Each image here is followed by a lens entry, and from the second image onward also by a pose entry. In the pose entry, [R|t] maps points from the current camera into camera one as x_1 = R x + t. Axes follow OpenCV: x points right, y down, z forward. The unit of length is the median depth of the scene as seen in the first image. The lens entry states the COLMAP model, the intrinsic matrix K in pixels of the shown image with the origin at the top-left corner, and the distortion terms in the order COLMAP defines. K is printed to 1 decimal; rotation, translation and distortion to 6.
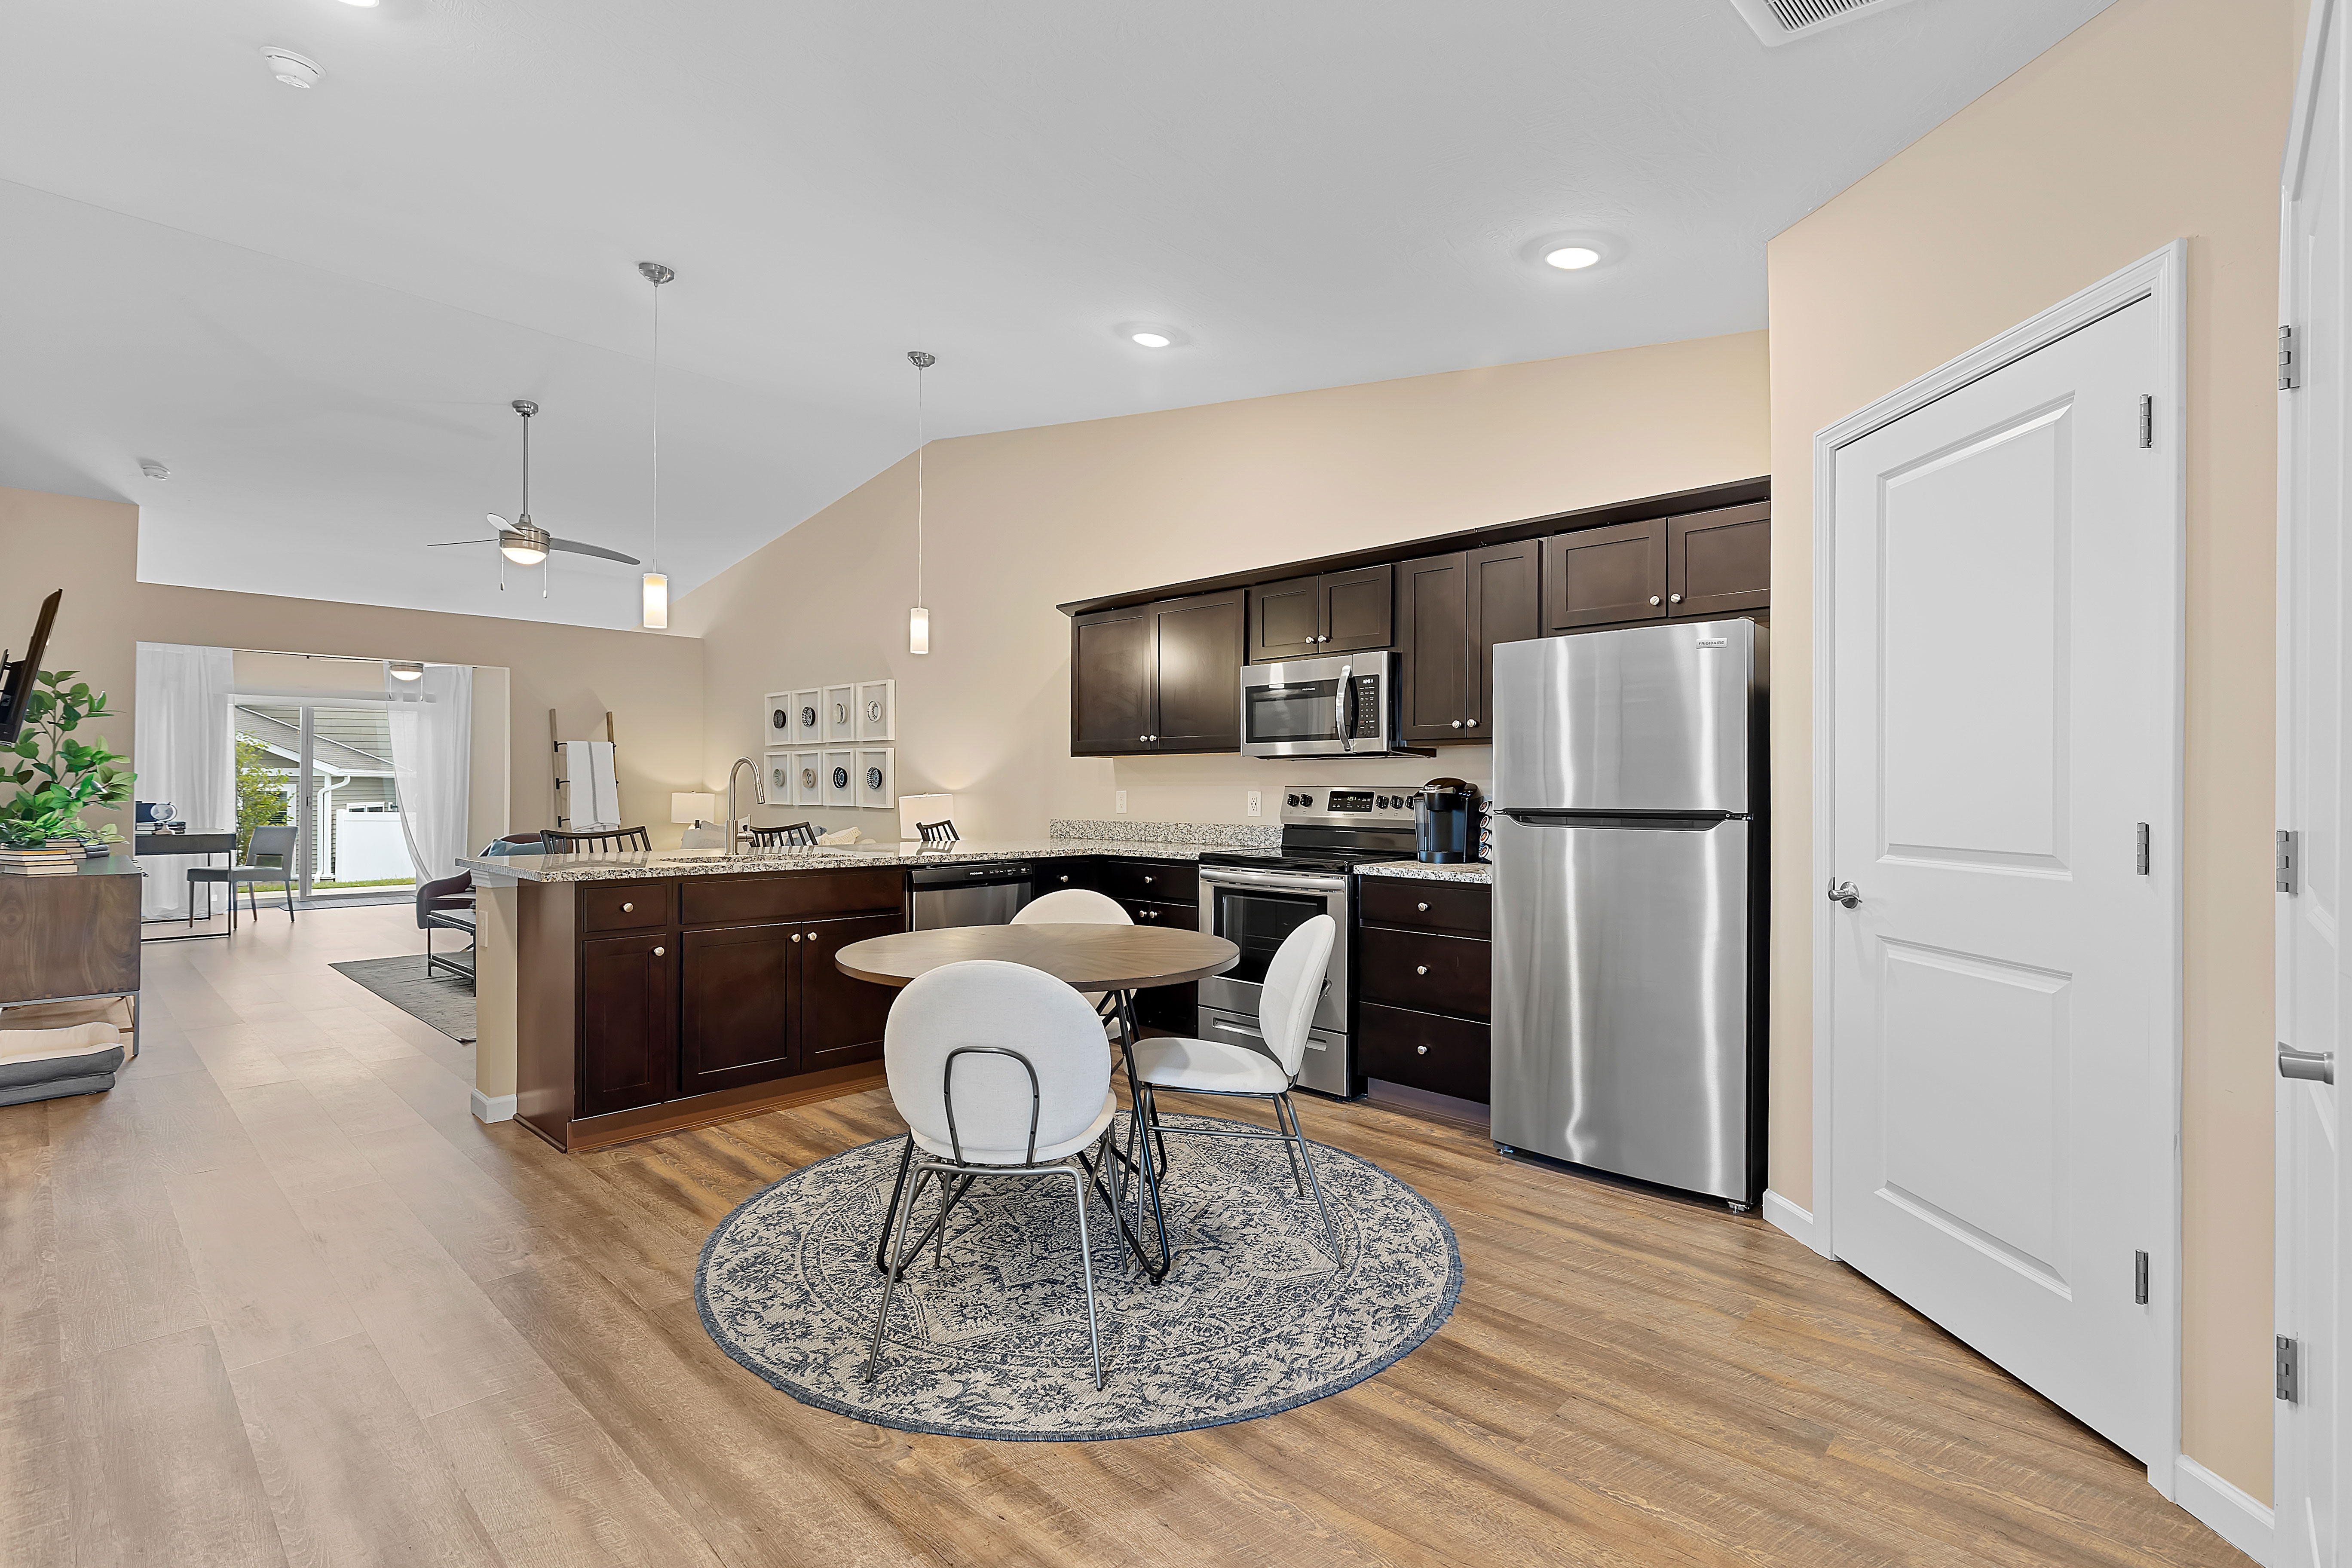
lens RADIAL K [[1048.9, 0, 1159.4], [0, 1048.9, 787.6], [0, 0, 1]] dist [0.008475, -0.001806]
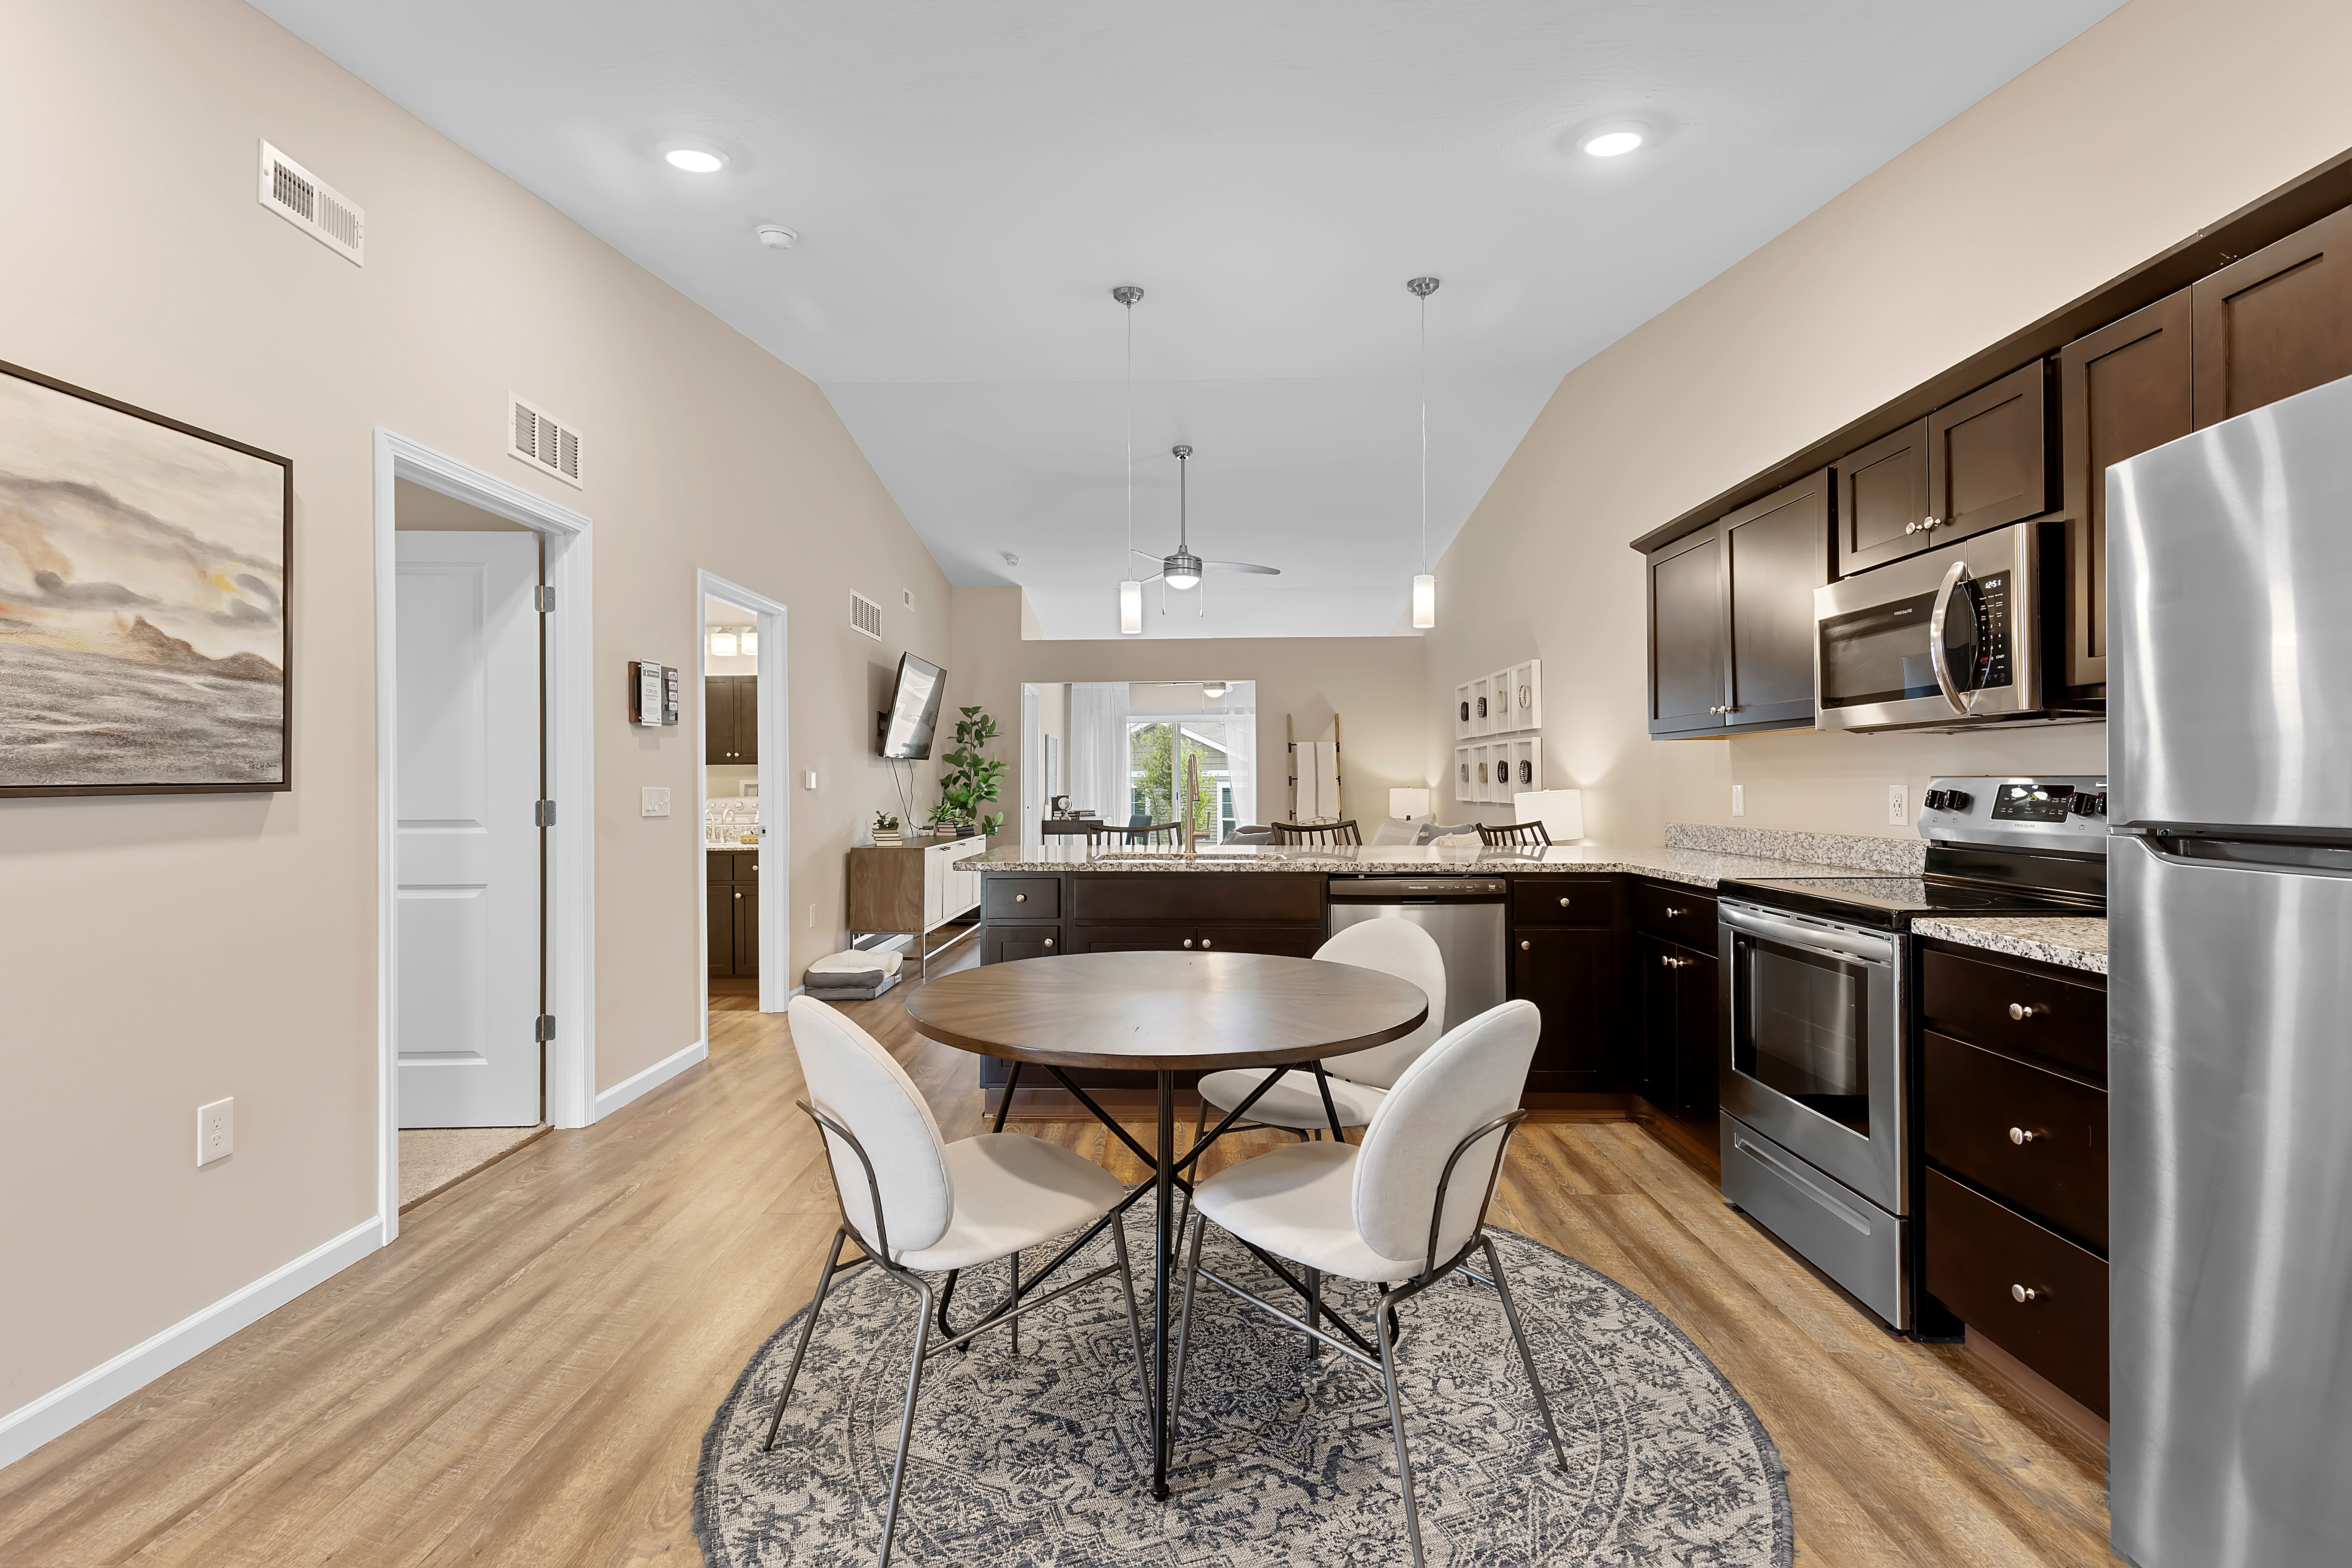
lens RADIAL K [[1048.9, 0, 1180.7], [0, 1048.9, 773.6], [0, 0, 1]] dist [0.008475, -0.001806]
pose [[0.688032, -0.013273, -0.725559, 0.279351], [0.006909, 0.999907, -0.011741, 0.000802], [0.725648, 0.003066, 0.688059, 0.285075]]
